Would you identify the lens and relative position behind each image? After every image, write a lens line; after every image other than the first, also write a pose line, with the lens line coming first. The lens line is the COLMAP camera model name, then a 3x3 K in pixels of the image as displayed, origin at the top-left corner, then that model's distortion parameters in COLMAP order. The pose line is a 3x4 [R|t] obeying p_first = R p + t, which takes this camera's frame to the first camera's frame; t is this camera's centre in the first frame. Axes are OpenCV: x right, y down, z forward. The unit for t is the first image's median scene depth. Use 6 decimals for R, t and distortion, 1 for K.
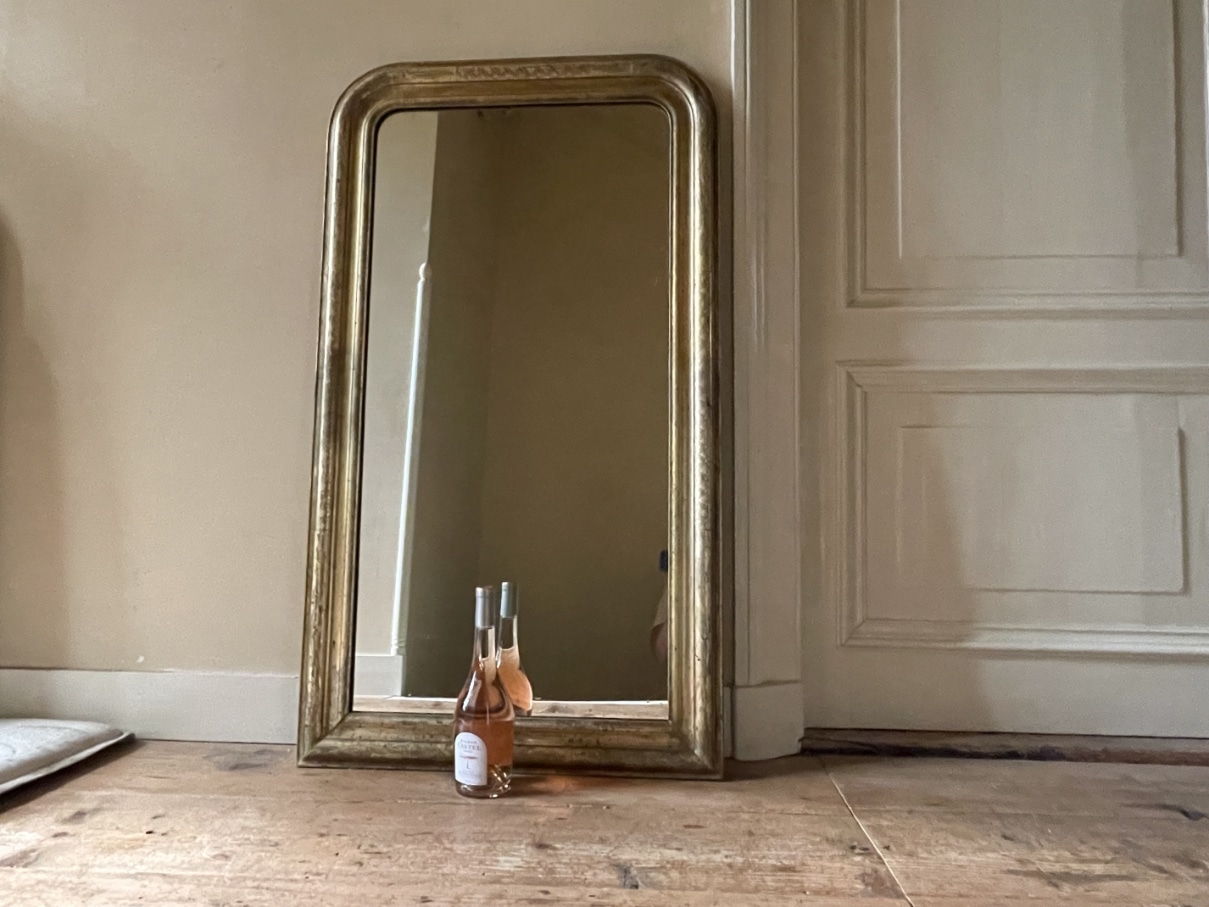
lens RADIAL K [[810.8, 0, 602.9], [0, 810.8, 442.5], [0, 0, 1]] dist [-0.007819, 0.004441]
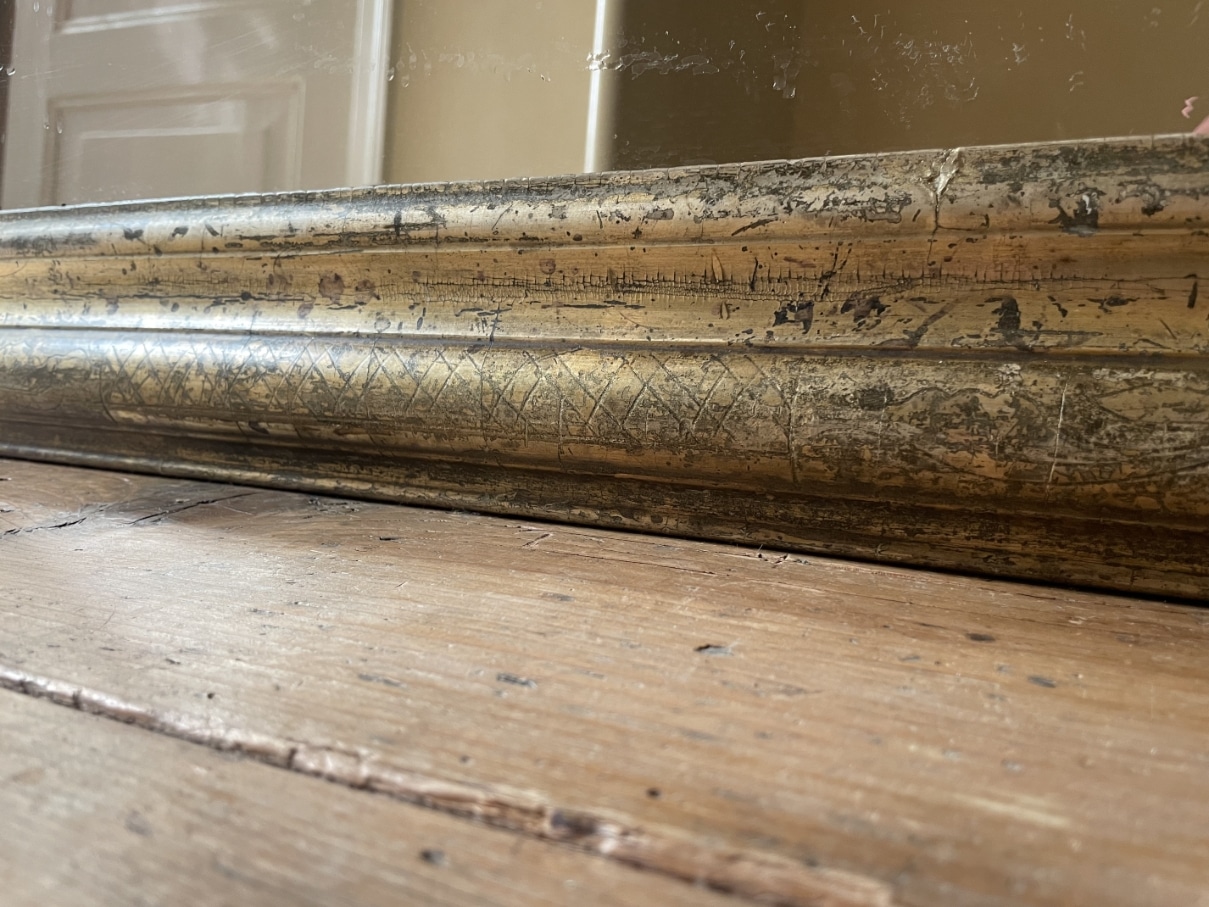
lens RADIAL K [[924.3, 0, 610.2], [0, 924.3, 462.7], [0, 0, 1]] dist [0.084155, -0.121085]
pose [[0.927374, 0.059884, -0.369312, -0.007969], [0.024155, 0.975465, 0.218825, 0.347496], [0.373355, -0.211854, 0.903175, 0.815181]]
